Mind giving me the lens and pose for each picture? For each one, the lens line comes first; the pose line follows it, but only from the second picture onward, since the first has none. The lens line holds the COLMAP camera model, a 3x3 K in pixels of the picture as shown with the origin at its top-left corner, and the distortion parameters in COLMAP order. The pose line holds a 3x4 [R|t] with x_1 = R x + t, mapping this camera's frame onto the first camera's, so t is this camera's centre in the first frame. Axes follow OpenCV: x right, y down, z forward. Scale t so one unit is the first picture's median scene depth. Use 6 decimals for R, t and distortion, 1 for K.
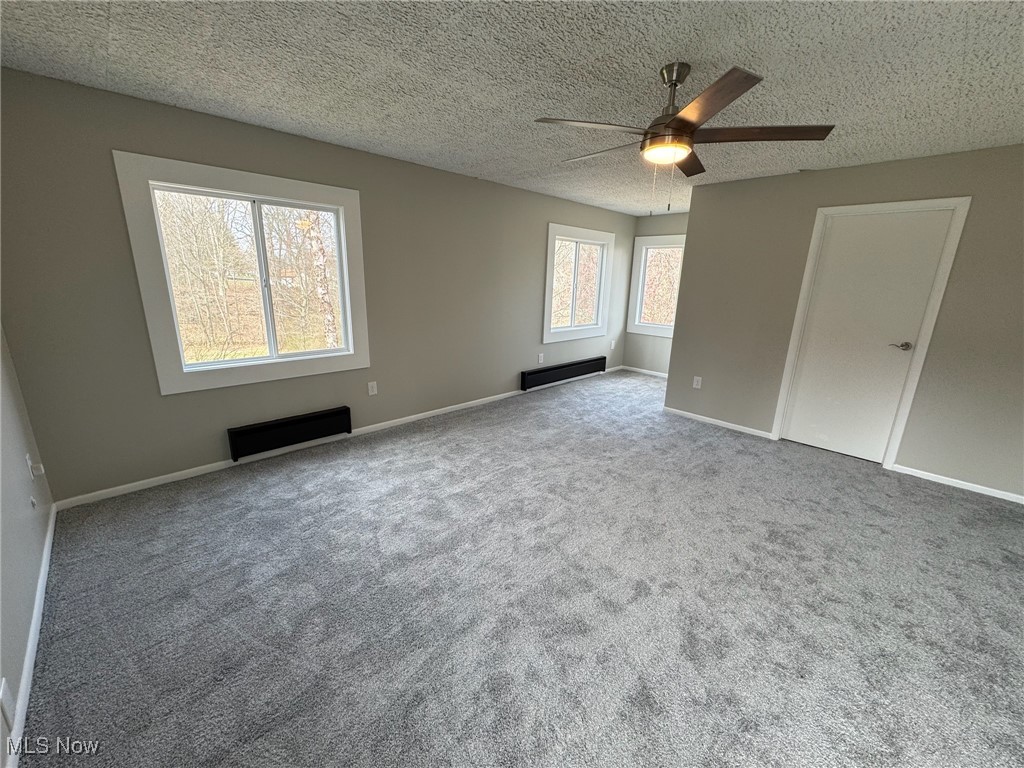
lens RADIAL K [[408.9, 0, 510.0], [0, 408.9, 377.5], [0, 0, 1]] dist [0.006710, -0.000949]
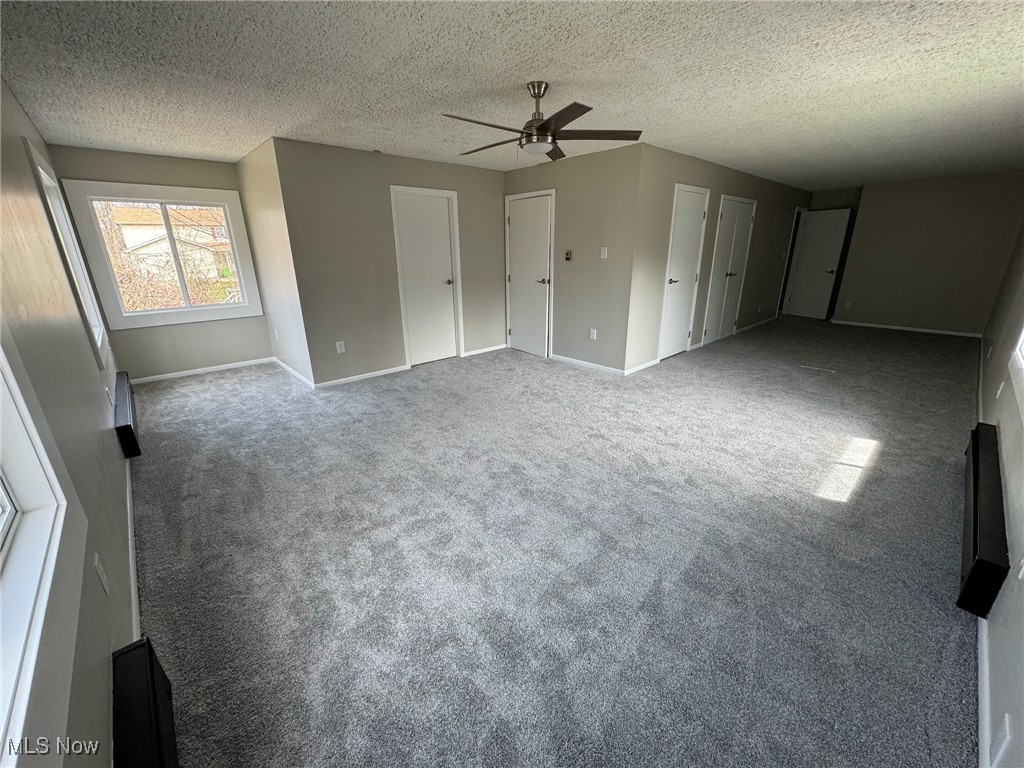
lens RADIAL K [[408.9, 0, 509.1], [0, 408.9, 391.4], [0, 0, 1]] dist [0.006710, -0.000949]
pose [[0.030814, -0.354701, 0.934472, -0.586142], [0.255270, 0.906705, 0.335744, -0.139457], [-0.966379, 0.228197, 0.118483, 0.576111]]
